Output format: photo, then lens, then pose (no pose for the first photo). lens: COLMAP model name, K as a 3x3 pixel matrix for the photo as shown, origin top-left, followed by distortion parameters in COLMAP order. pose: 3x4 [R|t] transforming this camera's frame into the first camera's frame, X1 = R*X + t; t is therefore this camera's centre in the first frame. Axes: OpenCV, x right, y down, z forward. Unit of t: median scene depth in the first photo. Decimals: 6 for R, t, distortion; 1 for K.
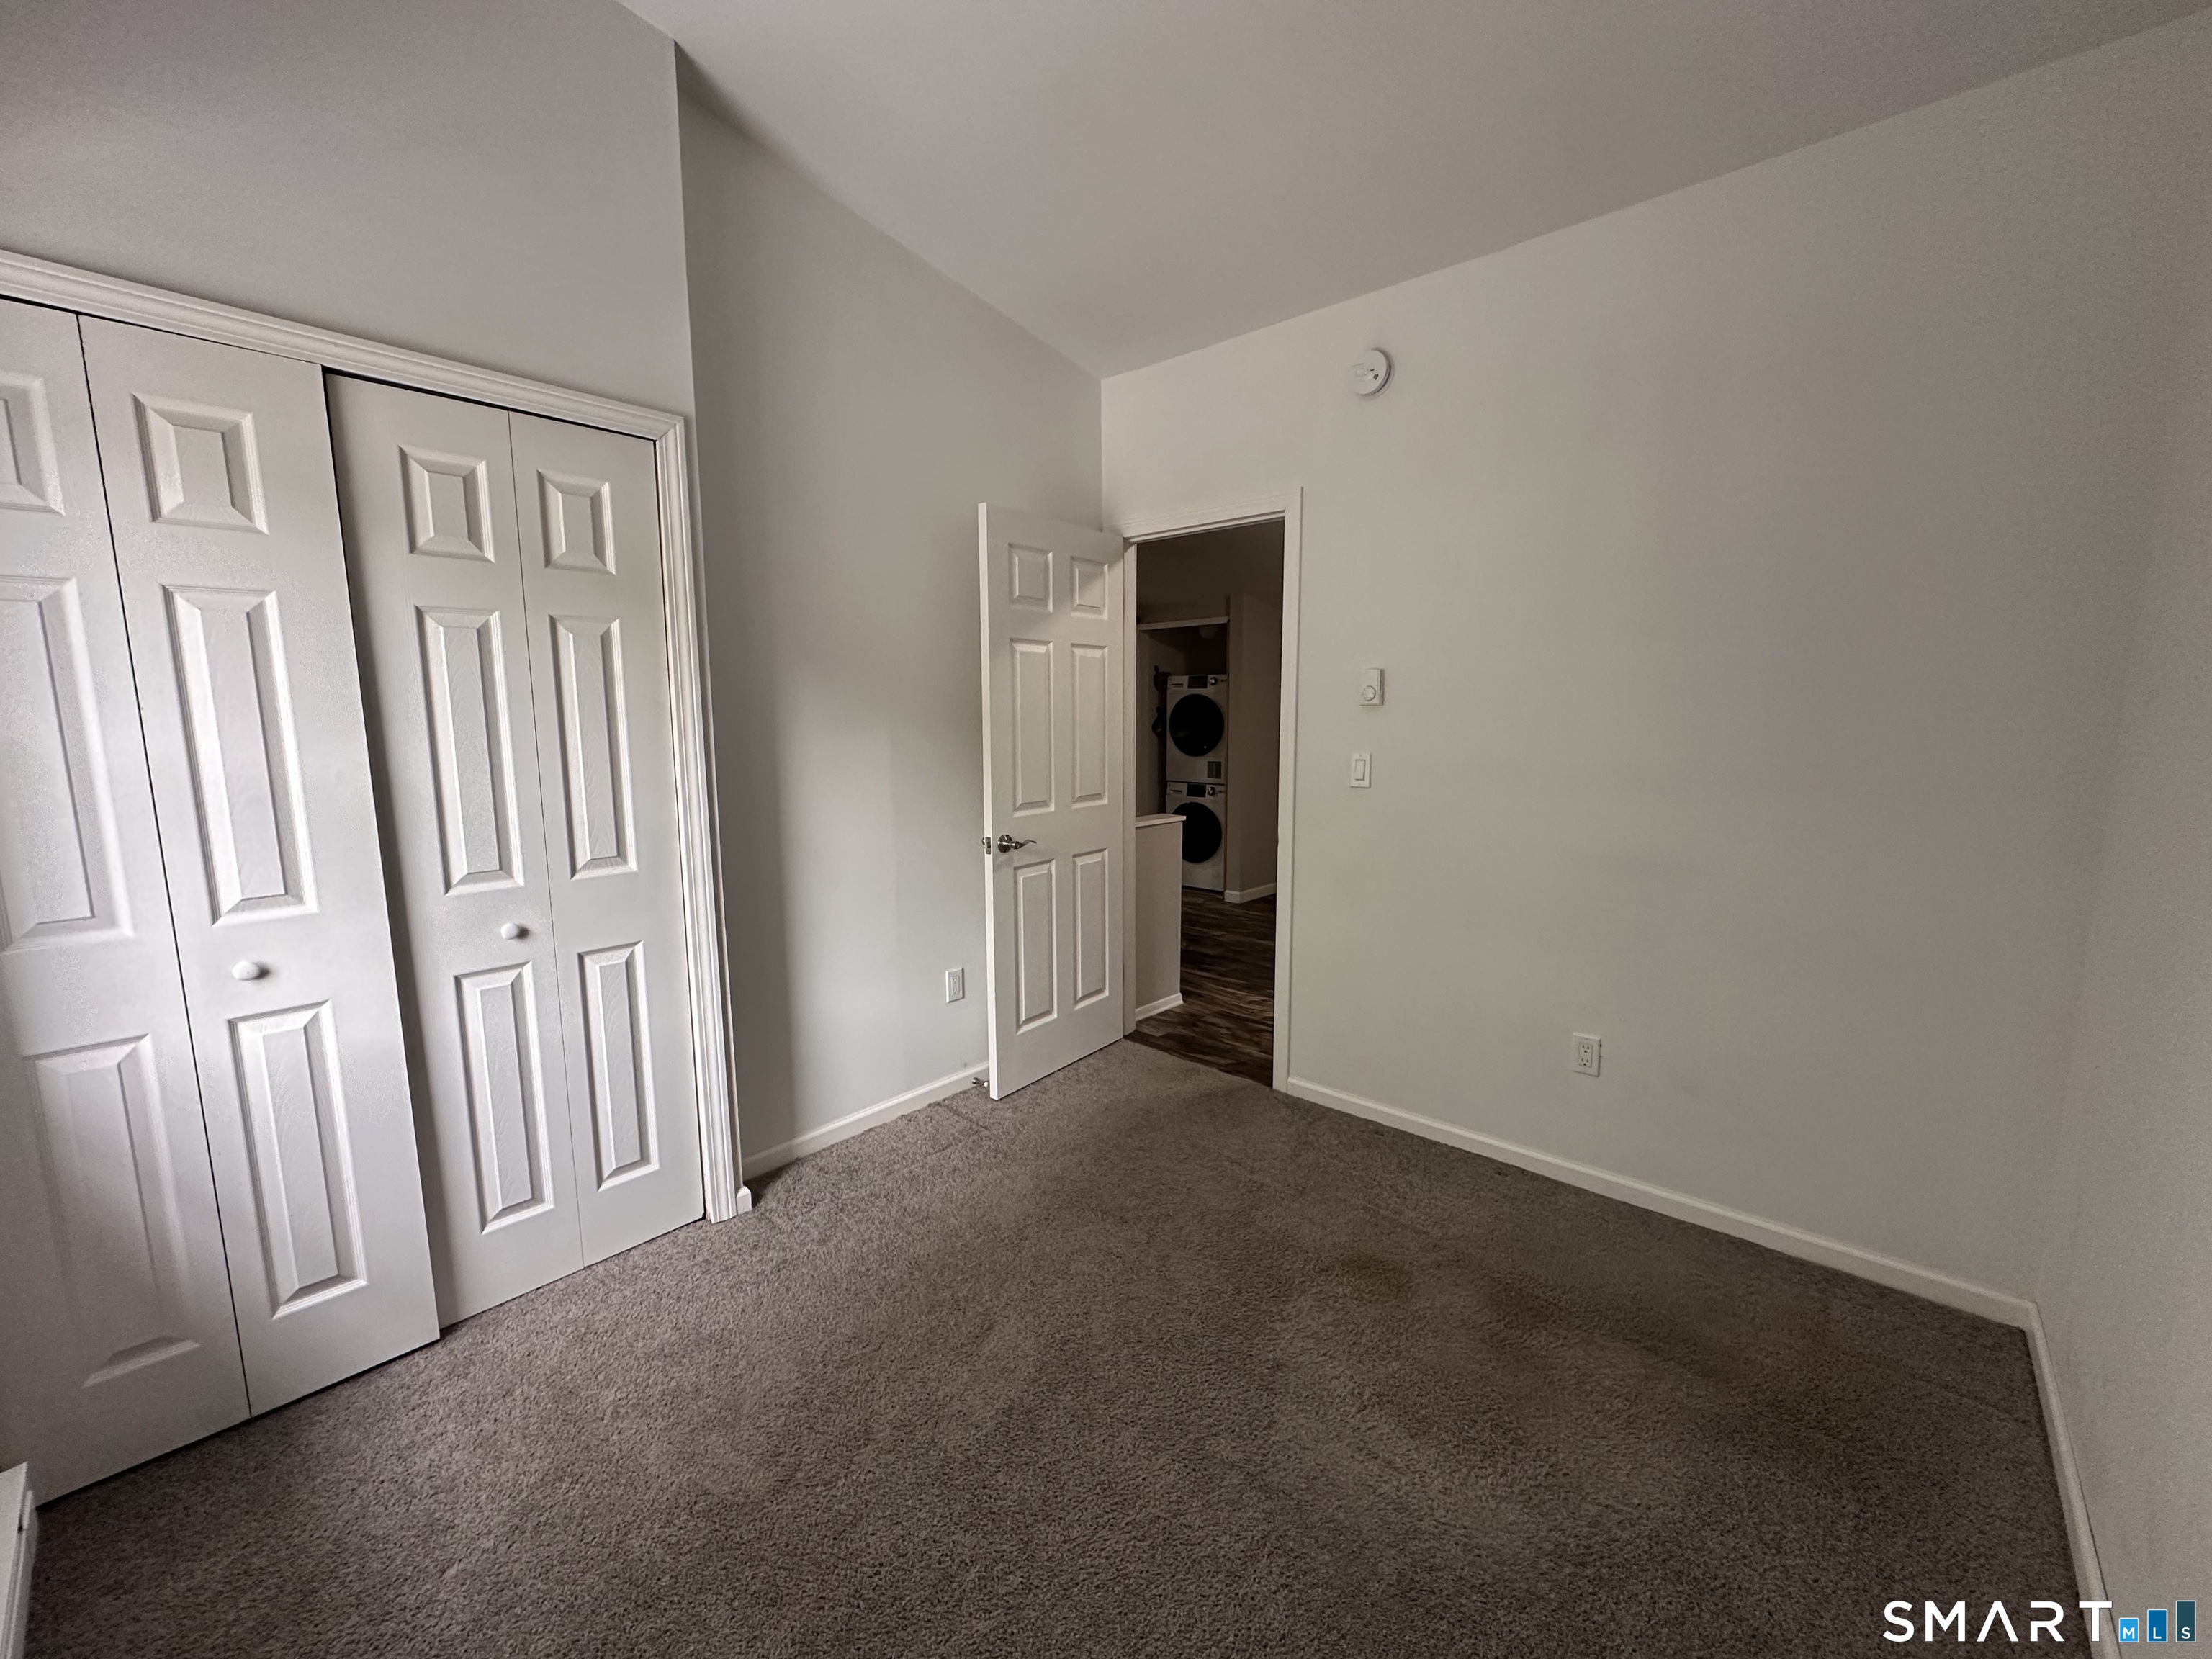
lens RADIAL K [[879.4, 0, 1106.0], [0, 879.4, 829.5], [0, 0, 1]] dist [-0.001638, 0.000273]
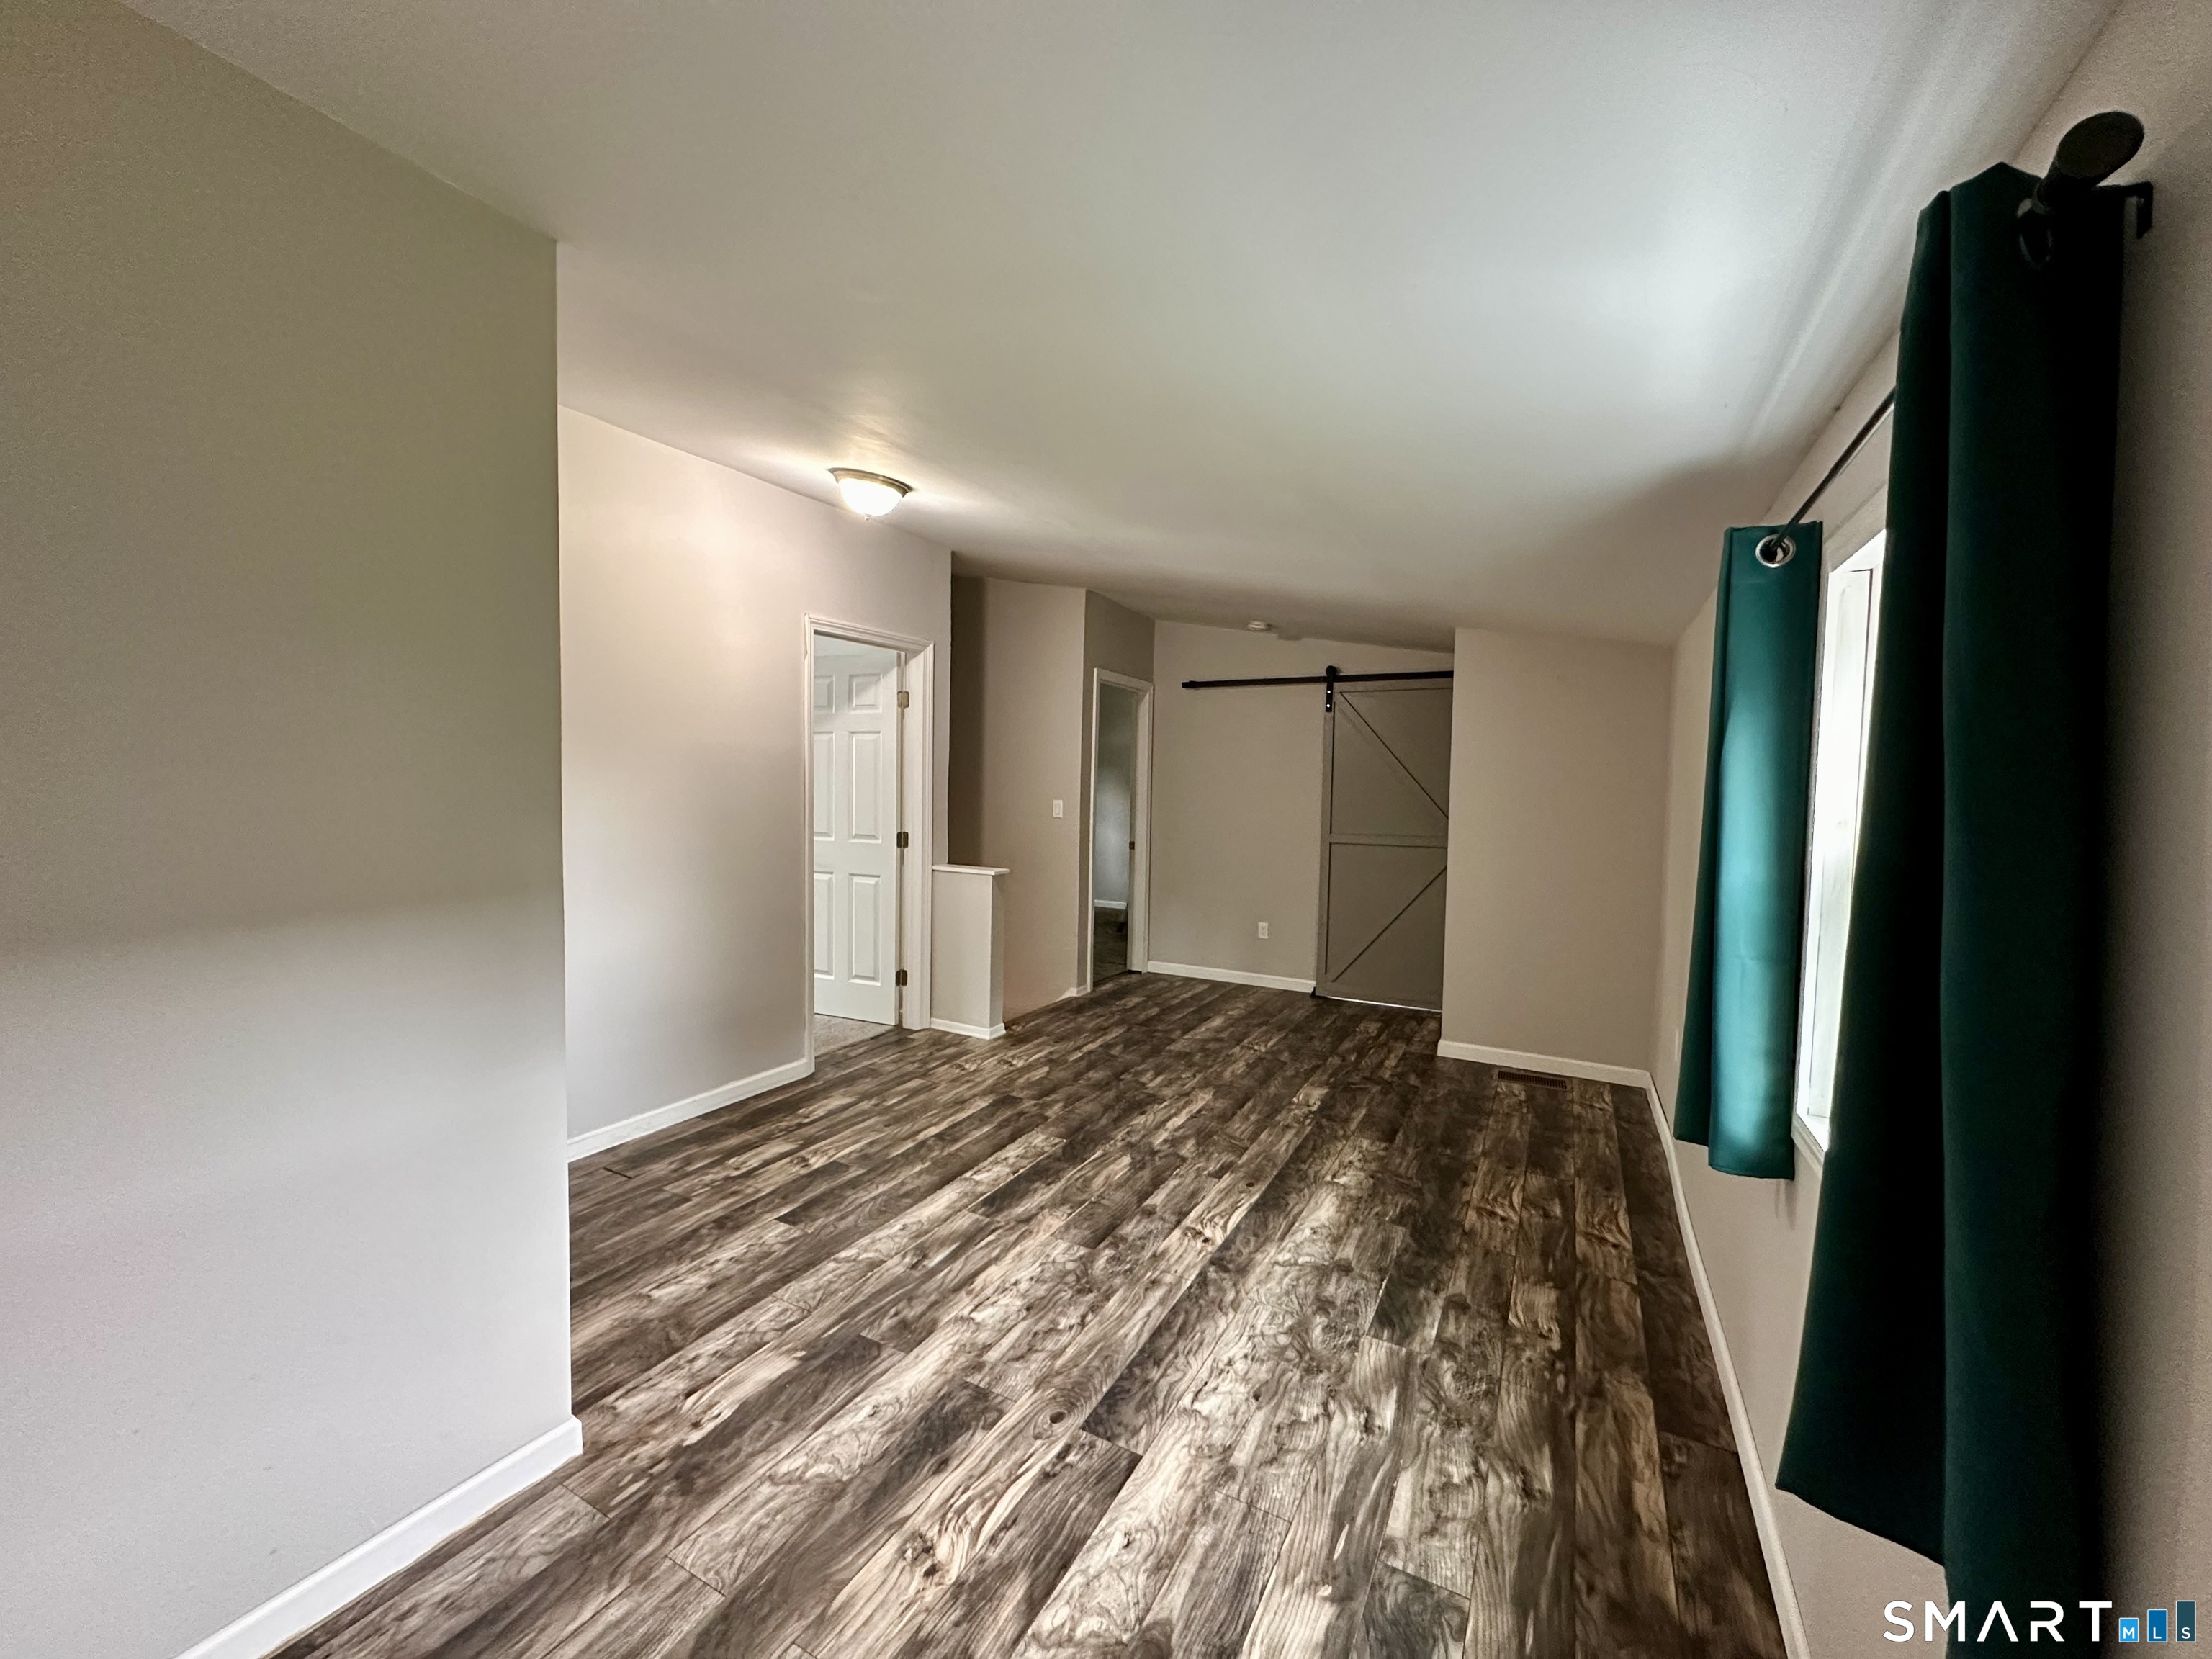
lens RADIAL K [[879.4, 0, 1106.0], [0, 879.4, 829.5], [0, 0, 1]] dist [-0.001638, 0.000273]
pose [[0.232865, 0.057188, -0.970826, 1.247456], [-0.148017, 0.988723, 0.022738, -0.118207], [0.961179, 0.138404, 0.238704, 0.883881]]
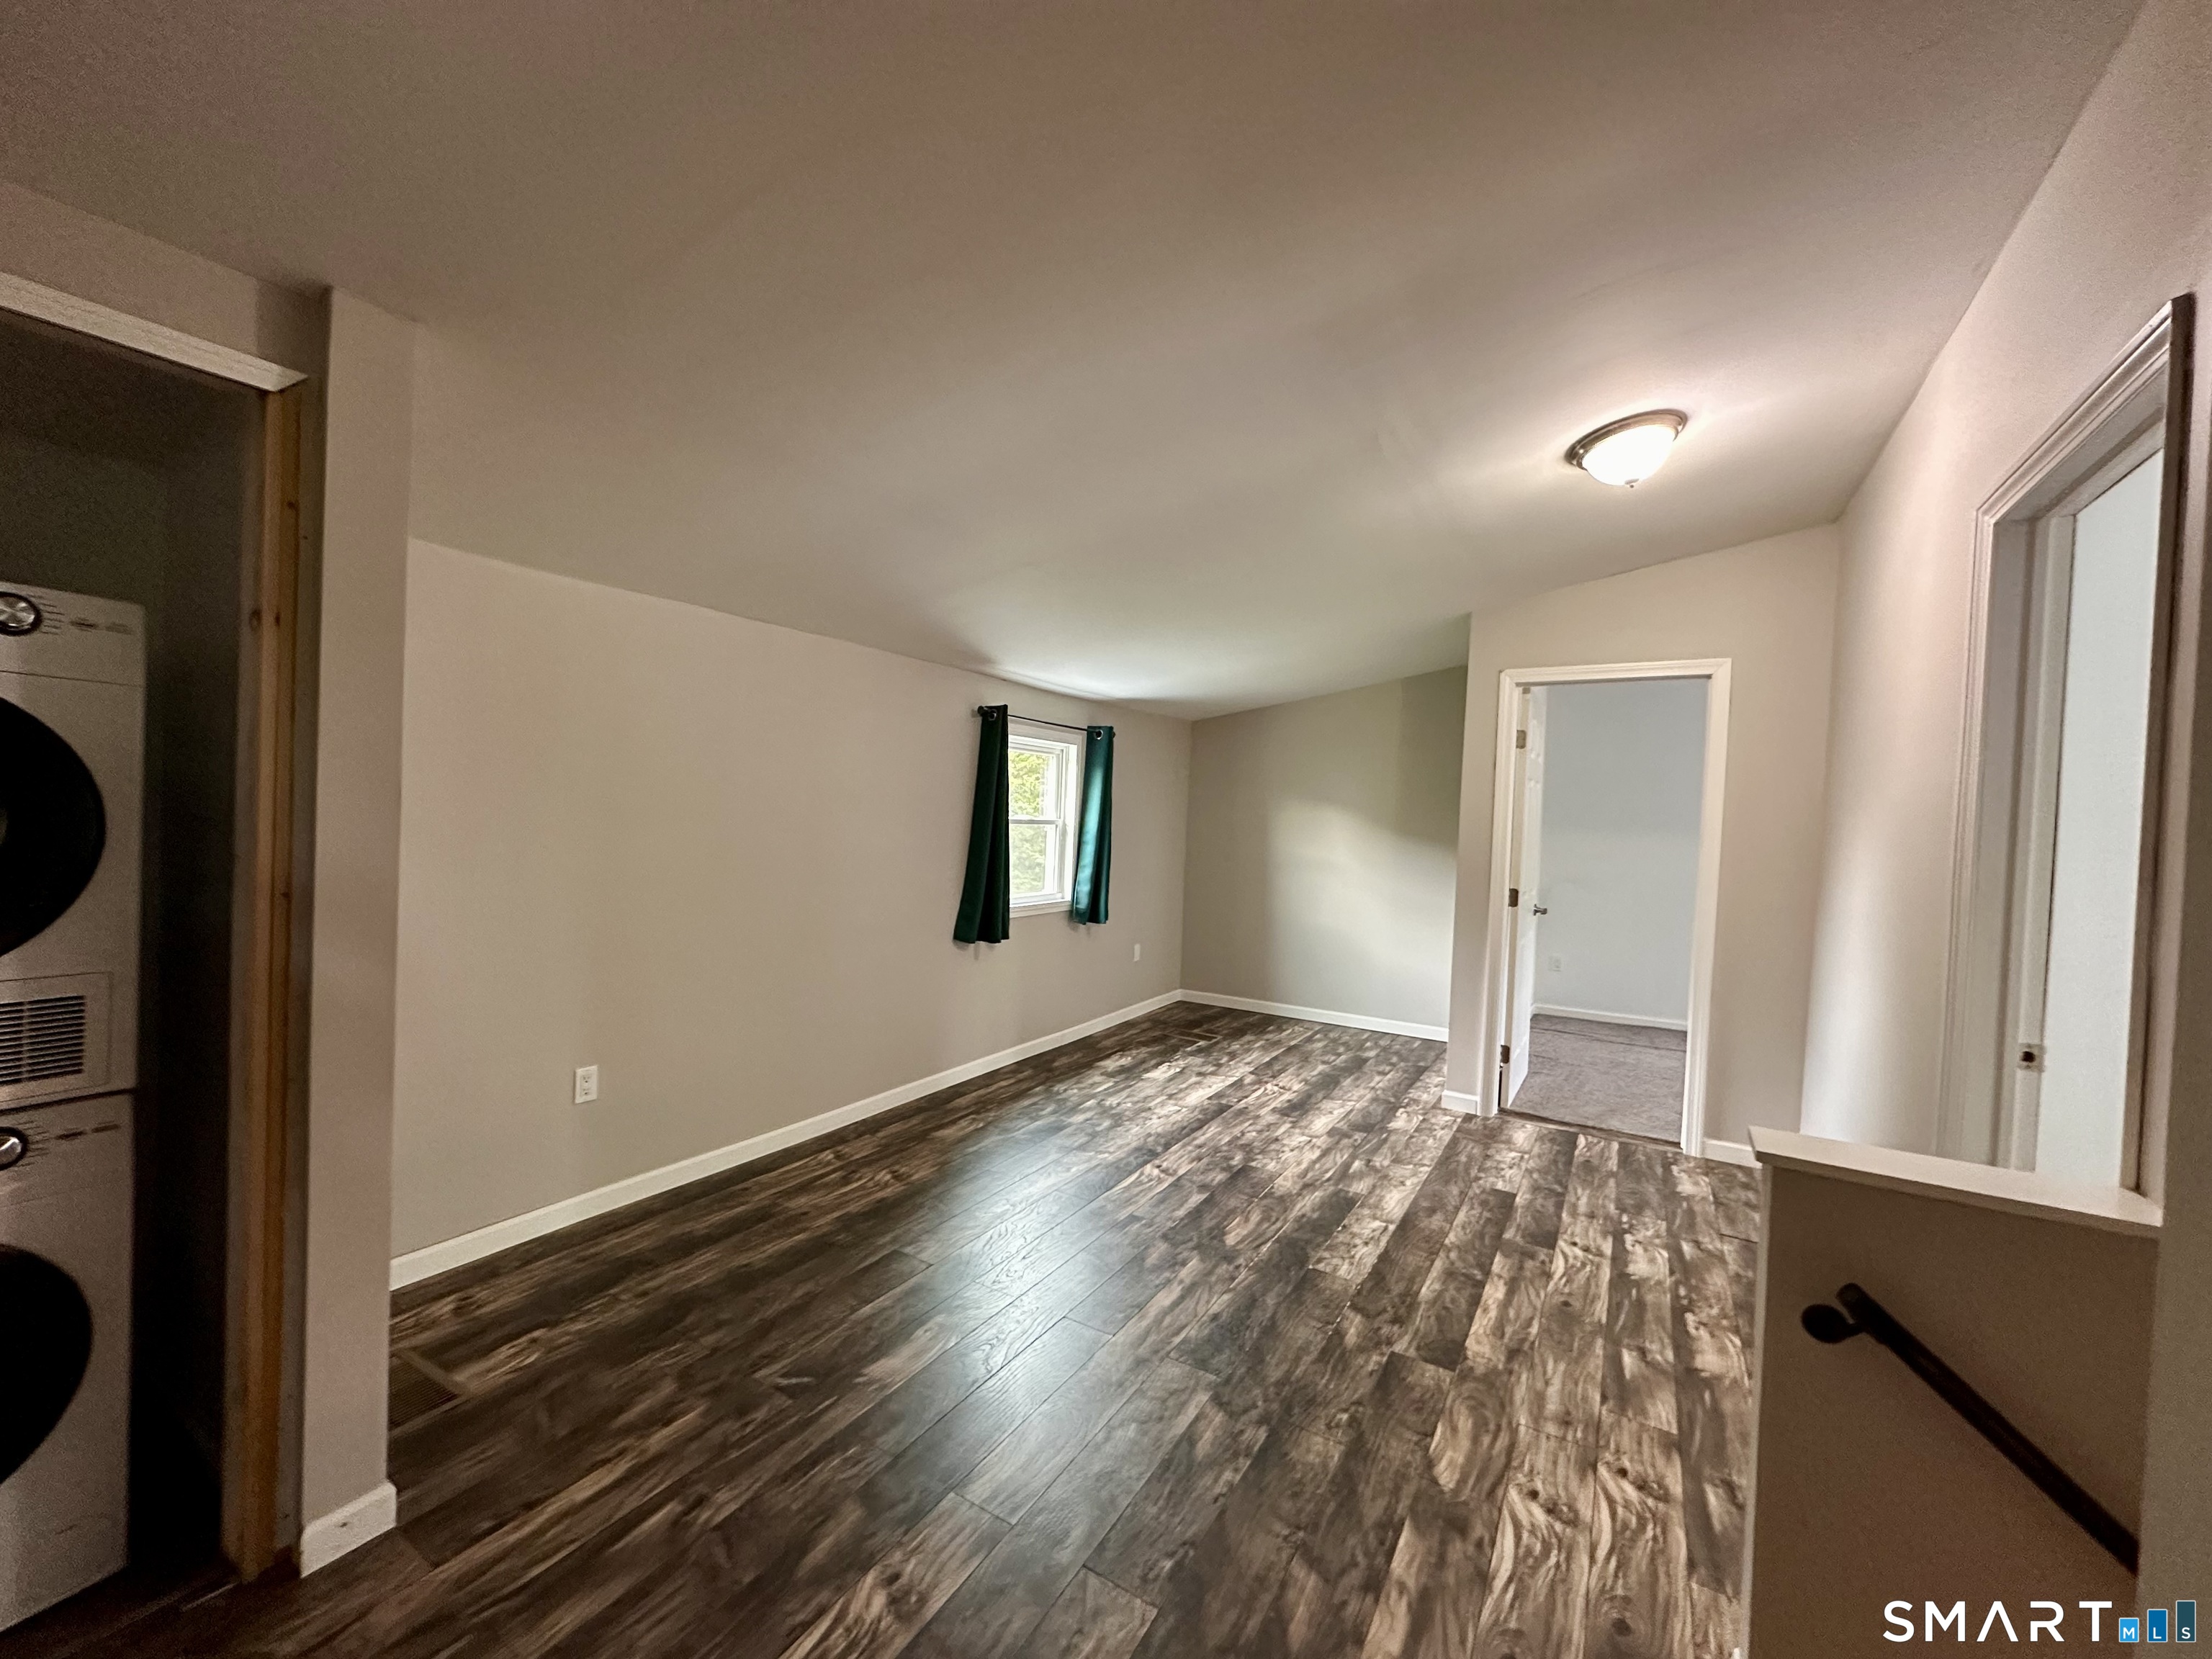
lens RADIAL K [[879.4, 0, 1106.0], [0, 879.4, 829.5], [0, 0, 1]] dist [-0.001638, 0.000273]
pose [[-0.176447, -0.027276, 0.983932, -0.206291], [0.091410, 0.994842, 0.043971, -0.175085], [-0.980056, 0.097700, -0.173044, 1.331414]]
